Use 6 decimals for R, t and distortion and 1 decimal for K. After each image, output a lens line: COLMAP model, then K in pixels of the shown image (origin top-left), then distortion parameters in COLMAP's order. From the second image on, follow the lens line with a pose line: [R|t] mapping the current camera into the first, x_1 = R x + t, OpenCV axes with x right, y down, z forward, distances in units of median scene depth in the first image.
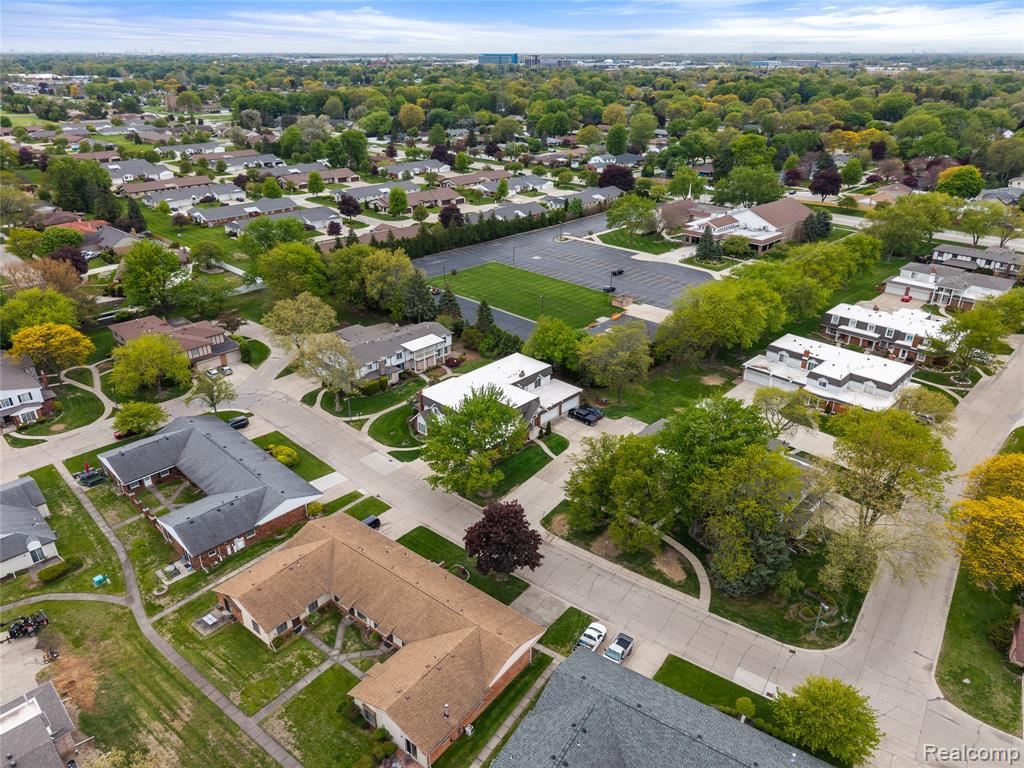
lens RADIAL K [[683.1, 0, 512.0], [0, 683.1, 384.0], [0, 0, 1]] dist [0.032800, -0.040264]
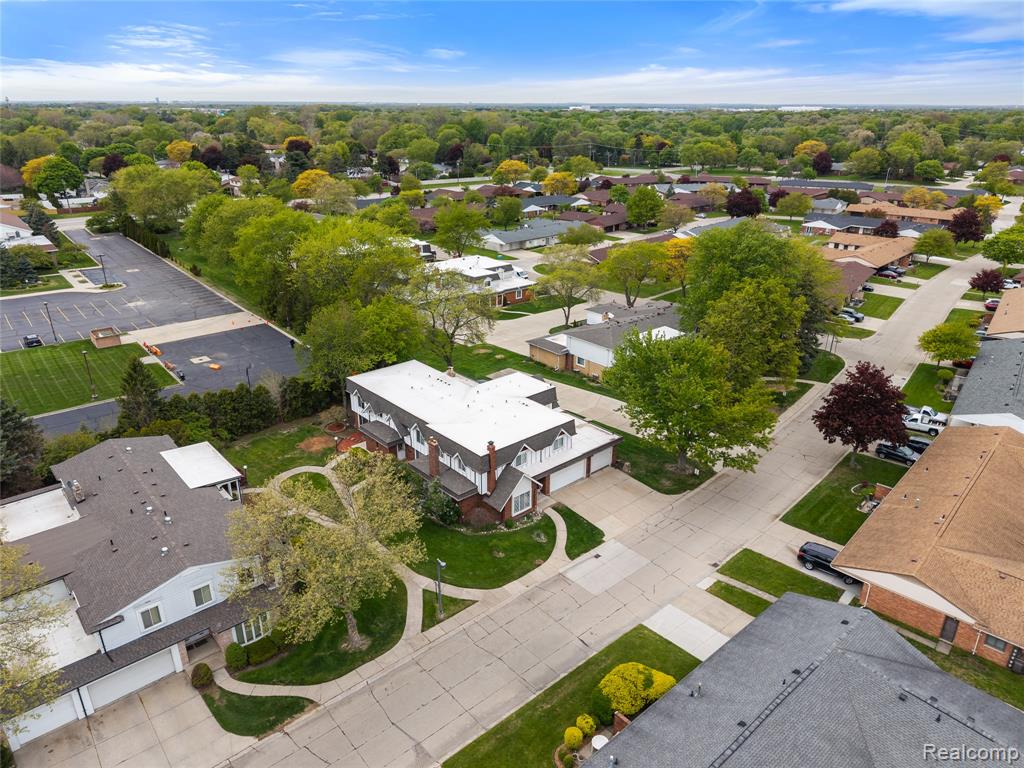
lens RADIAL K [[683.1, 0, 512.0], [0, 683.1, 384.0], [0, 0, 1]] dist [0.032800, -0.040264]
pose [[0.088939, -0.374293, 0.923035, -0.536433], [0.430466, 0.850138, 0.303256, -0.162688], [-0.898214, 0.370364, 0.236731, 0.766969]]
